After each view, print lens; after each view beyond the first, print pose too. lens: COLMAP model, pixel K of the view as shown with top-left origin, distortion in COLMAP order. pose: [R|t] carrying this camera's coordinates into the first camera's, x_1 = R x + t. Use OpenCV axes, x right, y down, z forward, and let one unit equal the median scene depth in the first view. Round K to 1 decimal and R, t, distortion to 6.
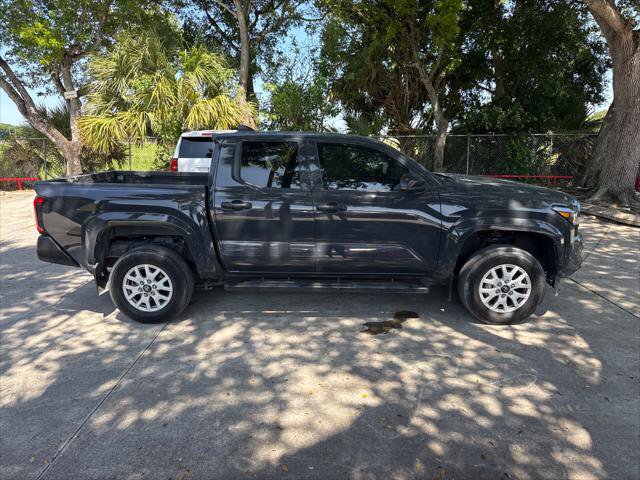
lens RADIAL K [[456.6, 0, 318.3], [0, 456.6, 237.5], [0, 0, 1]] dist [0.004166, -0.003844]
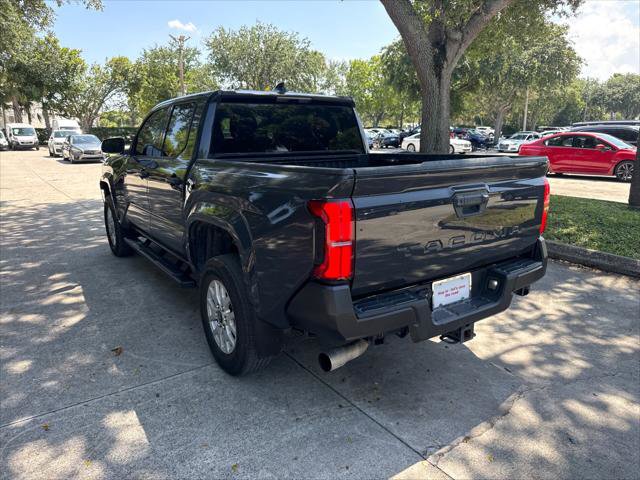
lens RADIAL K [[445.0, 0, 308.2], [0, 445.0, 249.2], [0, 0, 1]] dist [-0.007753, -0.002484]
pose [[-0.572676, -0.205974, 0.793484, -1.143298], [0.178970, 0.913161, 0.366207, -0.350836], [-0.800007, 0.351728, -0.486082, 1.958172]]
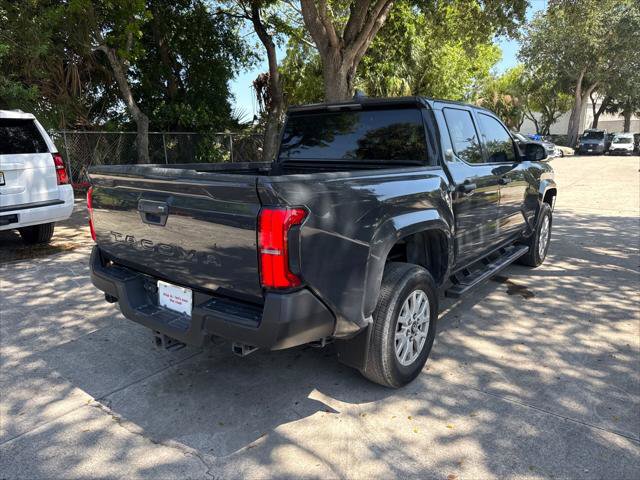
lens RADIAL K [[455.2, 0, 322.3], [0, 455.2, 238.1], [0, 0, 1]] dist [-0.002270, -0.006265]
pose [[0.594218, -0.171267, 0.785858, -1.146483], [0.182111, 0.980340, 0.075951, -0.106356], [-0.783416, 0.097982, 0.613725, 0.845110]]
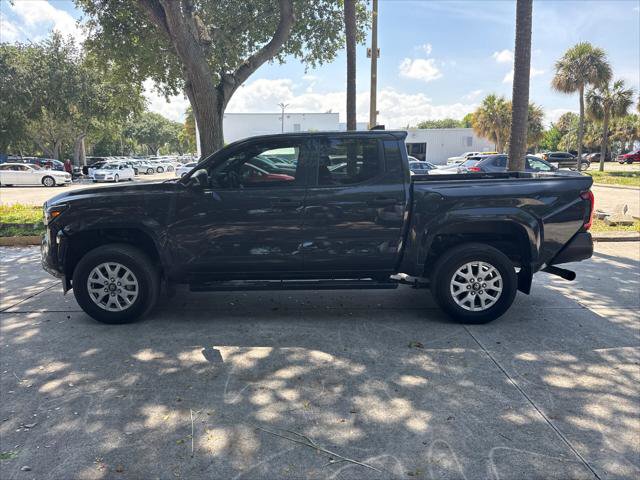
lens RADIAL K [[455.2, 0, 322.3], [0, 455.2, 238.1], [0, 0, 1]] dist [-0.002270, -0.006265]
pose [[-0.999938, 0.011089, 0.000304, -0.039319], [0.010382, 0.925821, 0.377821, -0.541862], [0.003909, 0.377800, -0.925879, 2.791224]]
